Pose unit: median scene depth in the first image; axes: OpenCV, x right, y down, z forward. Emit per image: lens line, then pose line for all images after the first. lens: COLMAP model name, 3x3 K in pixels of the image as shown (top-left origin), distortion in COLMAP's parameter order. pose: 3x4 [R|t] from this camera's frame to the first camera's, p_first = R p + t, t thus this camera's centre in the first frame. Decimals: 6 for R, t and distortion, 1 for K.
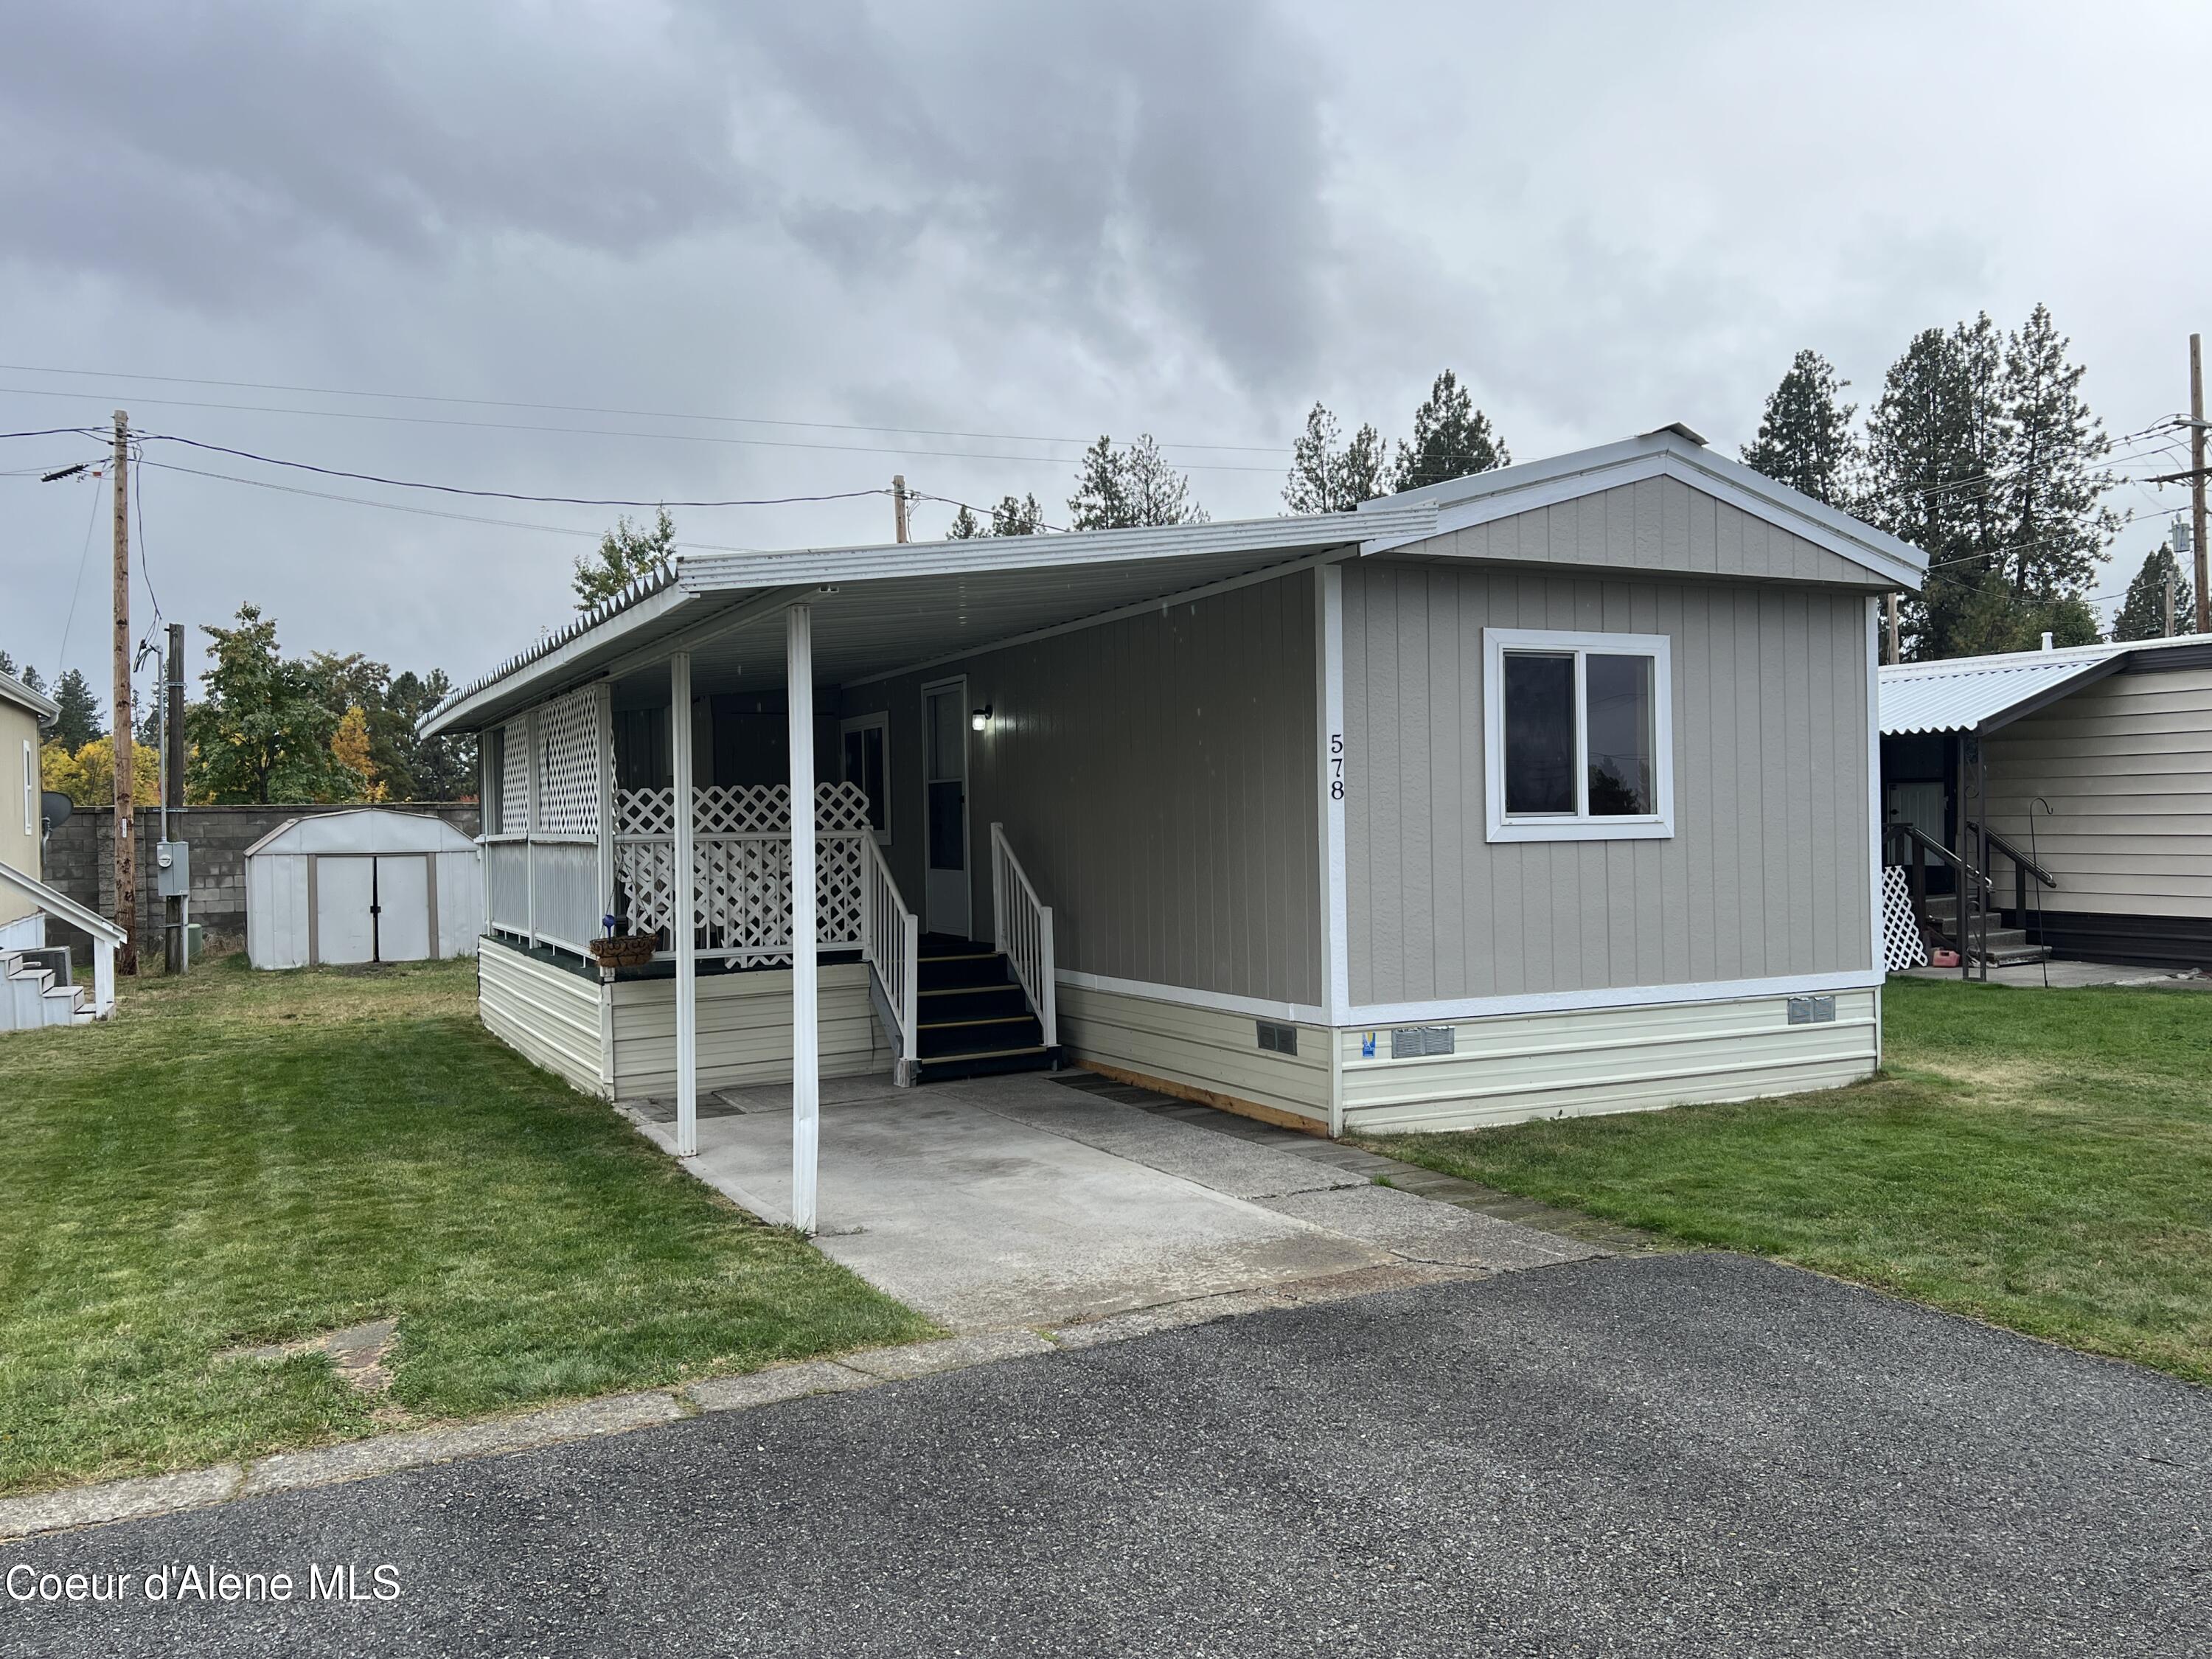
lens RADIAL K [[1713.7, 0, 1106.0], [0, 1713.7, 829.5], [0, 0, 1]] dist [0.026859, -0.005022]
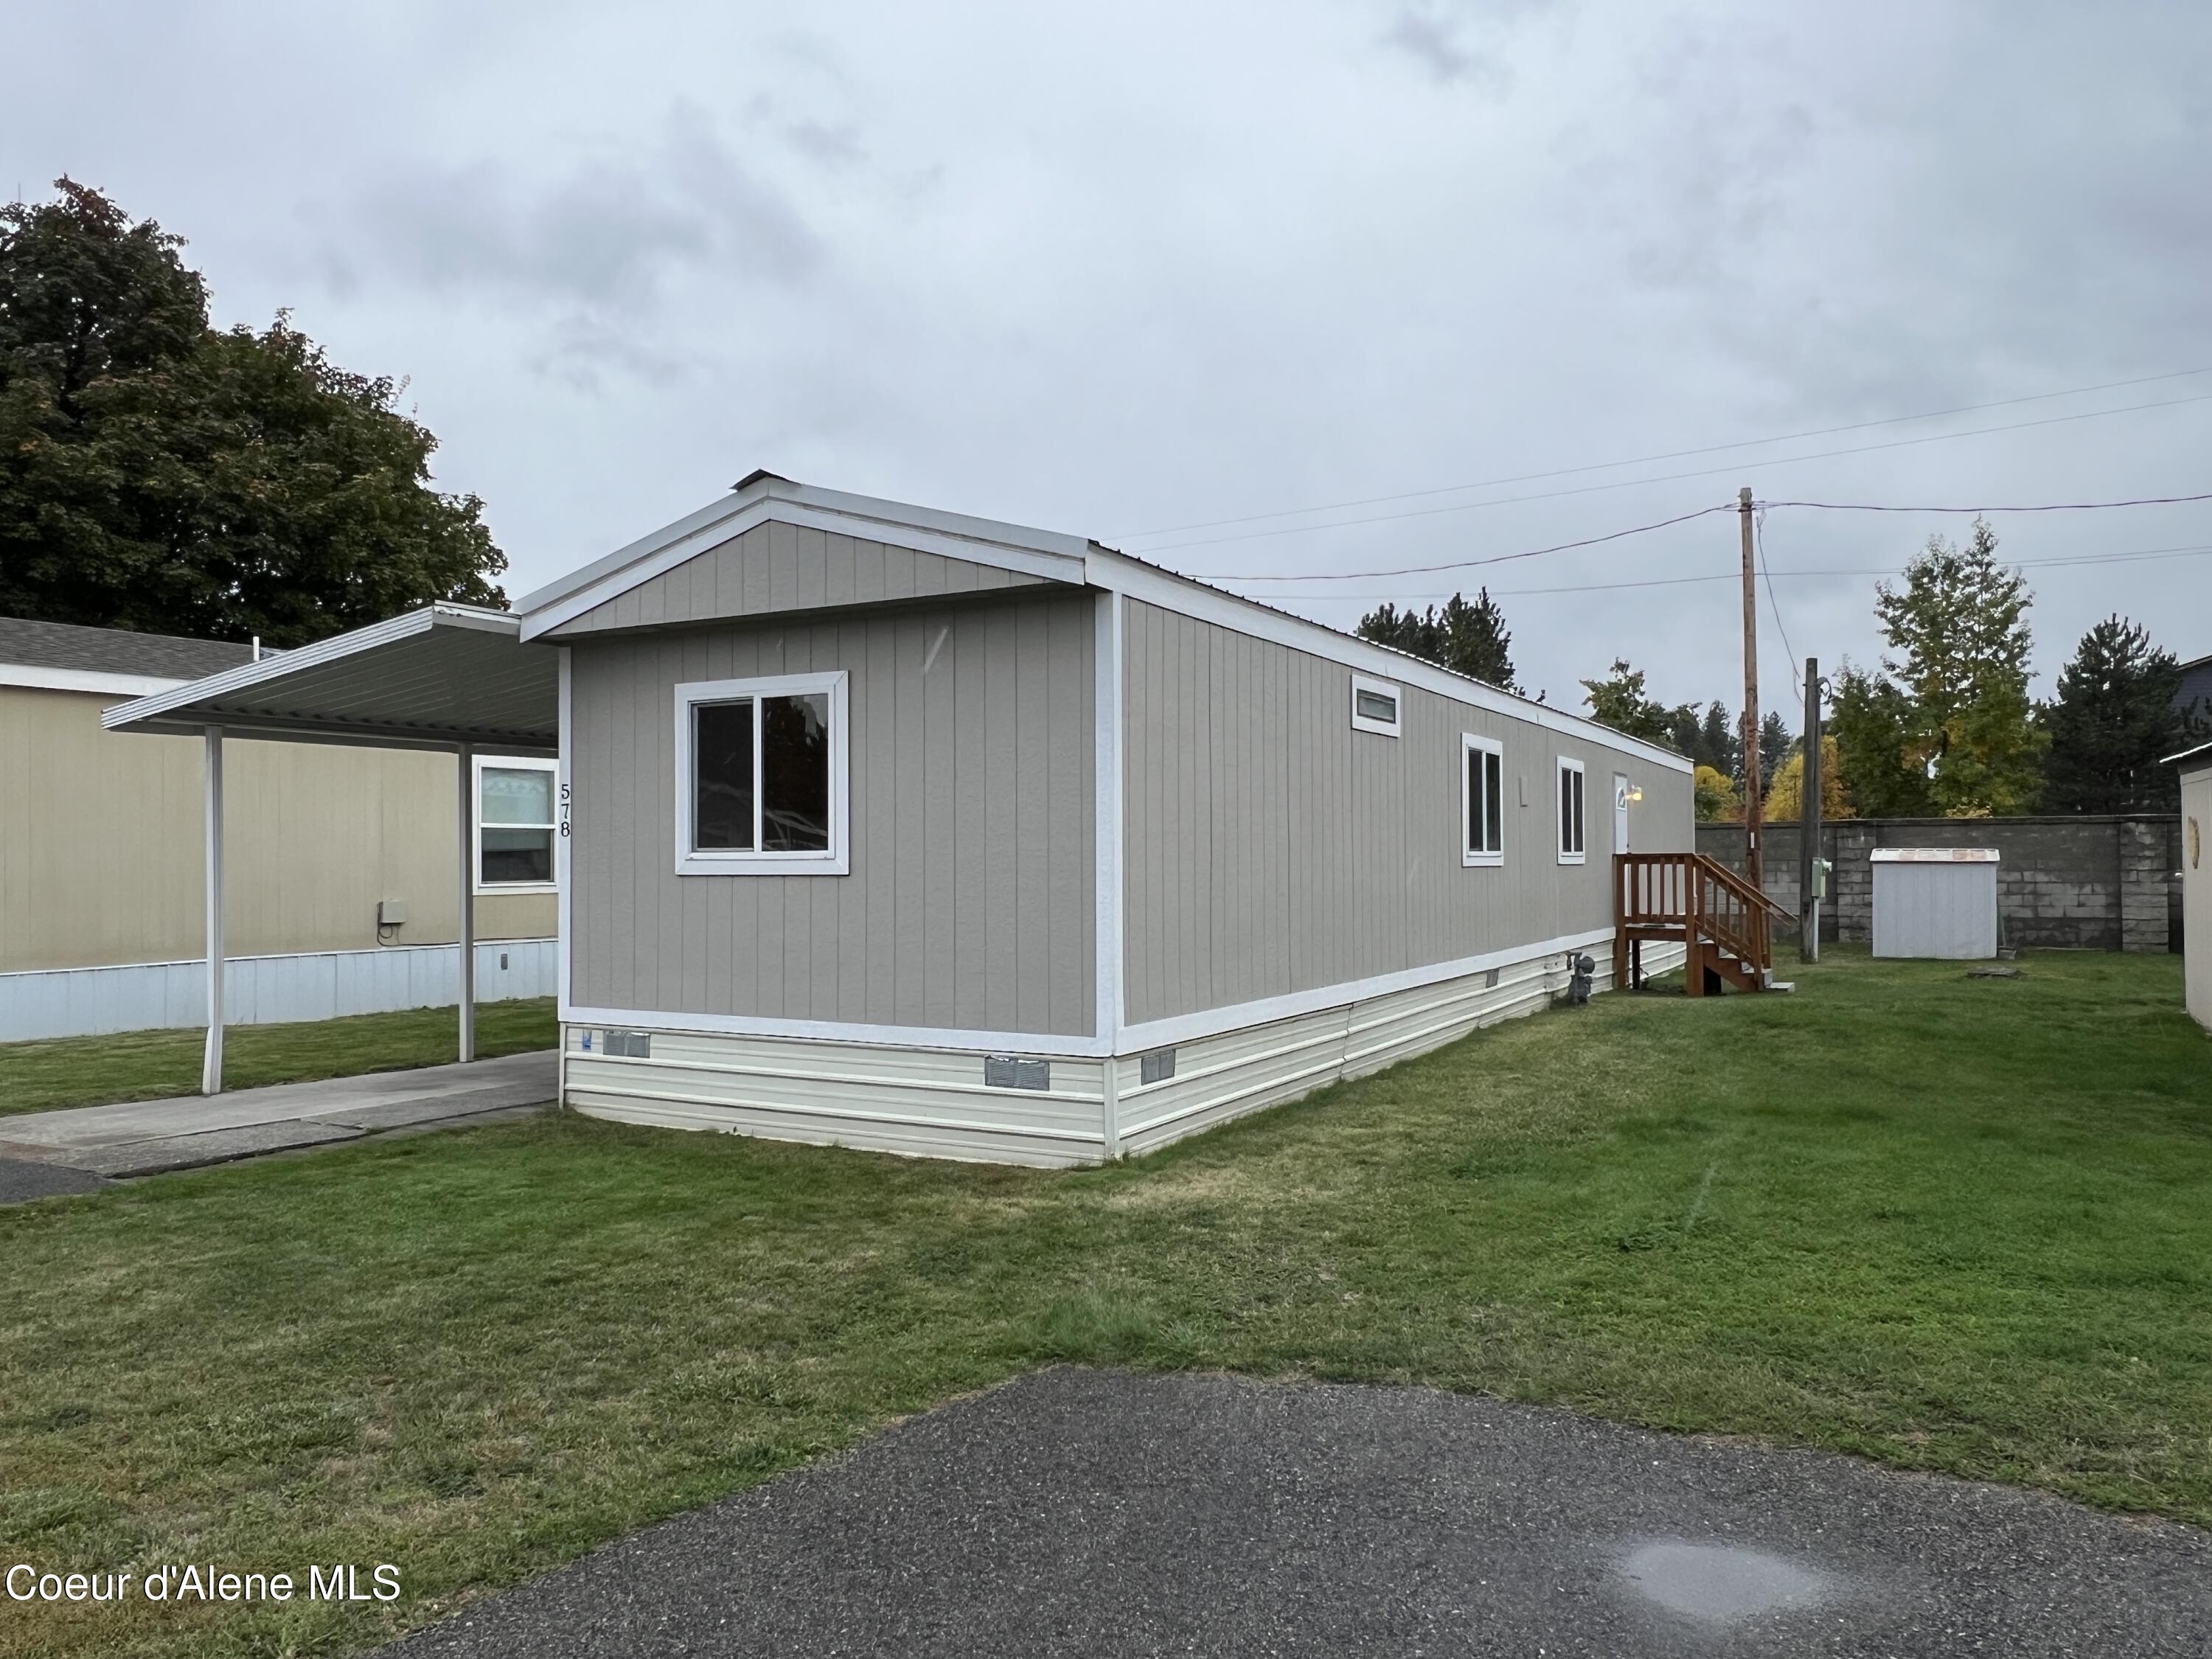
lens RADIAL K [[1577.7, 0, 1106.0], [0, 1577.7, 829.5], [0, 0, 1]] dist [-0.004668, -0.001002]
pose [[0.574018, -0.001988, -0.818840, 1.115464], [-0.008375, 0.999930, -0.008299, -0.014474], [0.818800, 0.011621, 0.573961, 0.579747]]
